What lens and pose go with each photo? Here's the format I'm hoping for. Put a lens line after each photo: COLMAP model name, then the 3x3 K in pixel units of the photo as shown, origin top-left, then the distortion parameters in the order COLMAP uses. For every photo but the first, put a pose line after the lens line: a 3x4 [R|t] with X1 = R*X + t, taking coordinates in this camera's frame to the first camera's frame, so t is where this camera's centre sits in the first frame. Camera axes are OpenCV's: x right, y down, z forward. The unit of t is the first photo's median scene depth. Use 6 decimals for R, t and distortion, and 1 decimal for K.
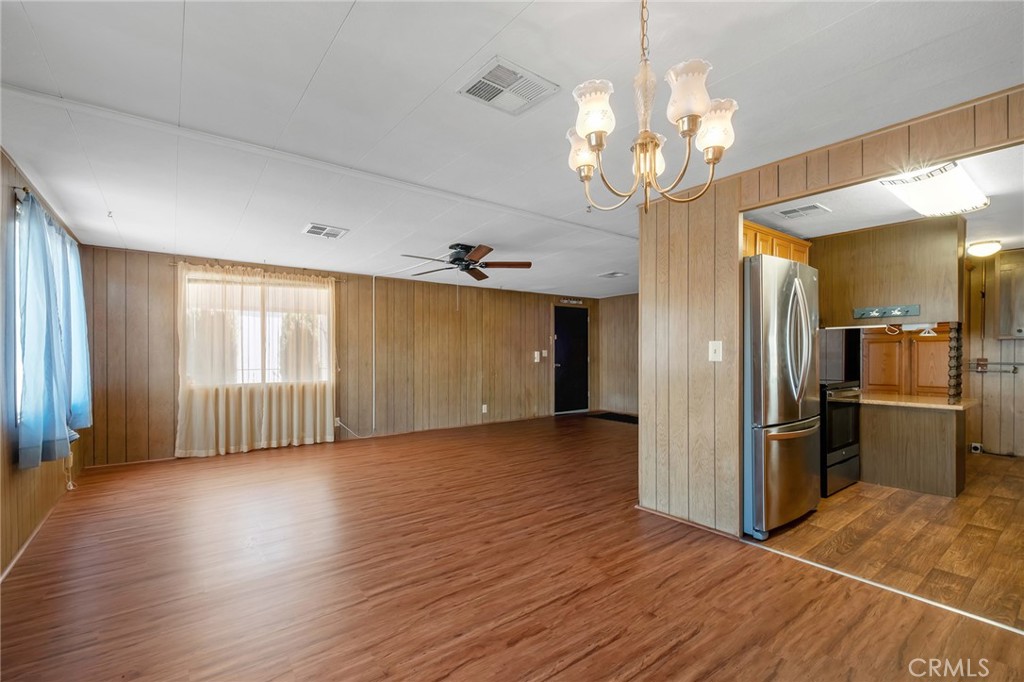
lens RADIAL K [[452.0, 0, 514.7], [0, 452.0, 355.5], [0, 0, 1]] dist [0.000269, -0.000021]
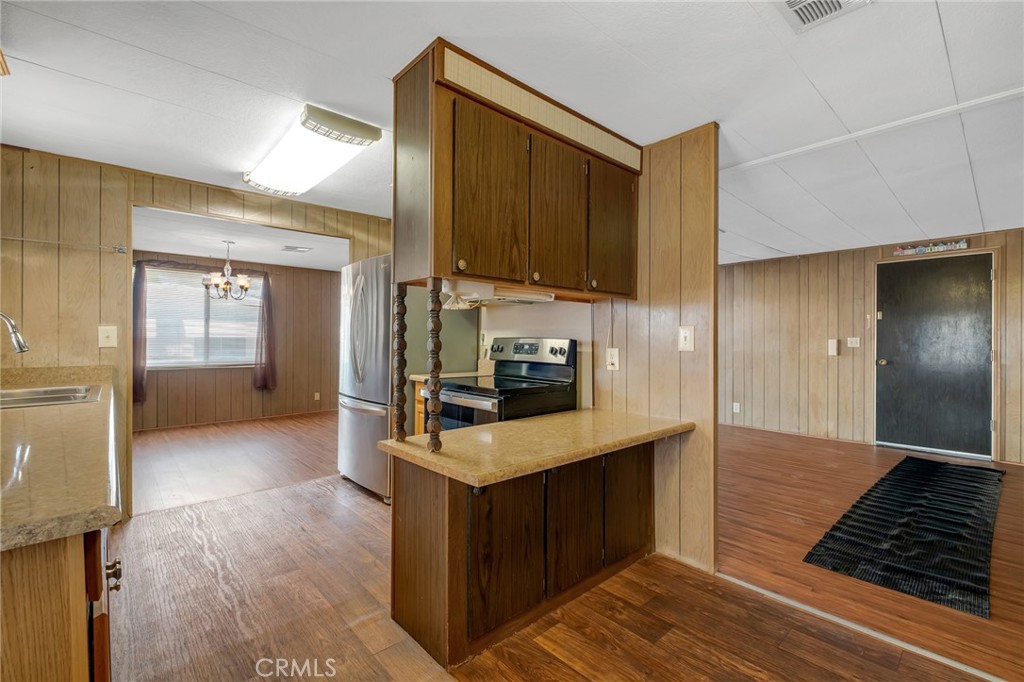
lens RADIAL K [[448.1, 0, 512.0], [0, 448.1, 341.0], [0, 0, 1]] dist [0.000091, -0.000036]
pose [[0.086454, 0.009172, -0.996214, 0.650687], [-0.014018, 0.999870, 0.007989, -0.005266], [0.996157, 0.013274, 0.086571, 0.465065]]
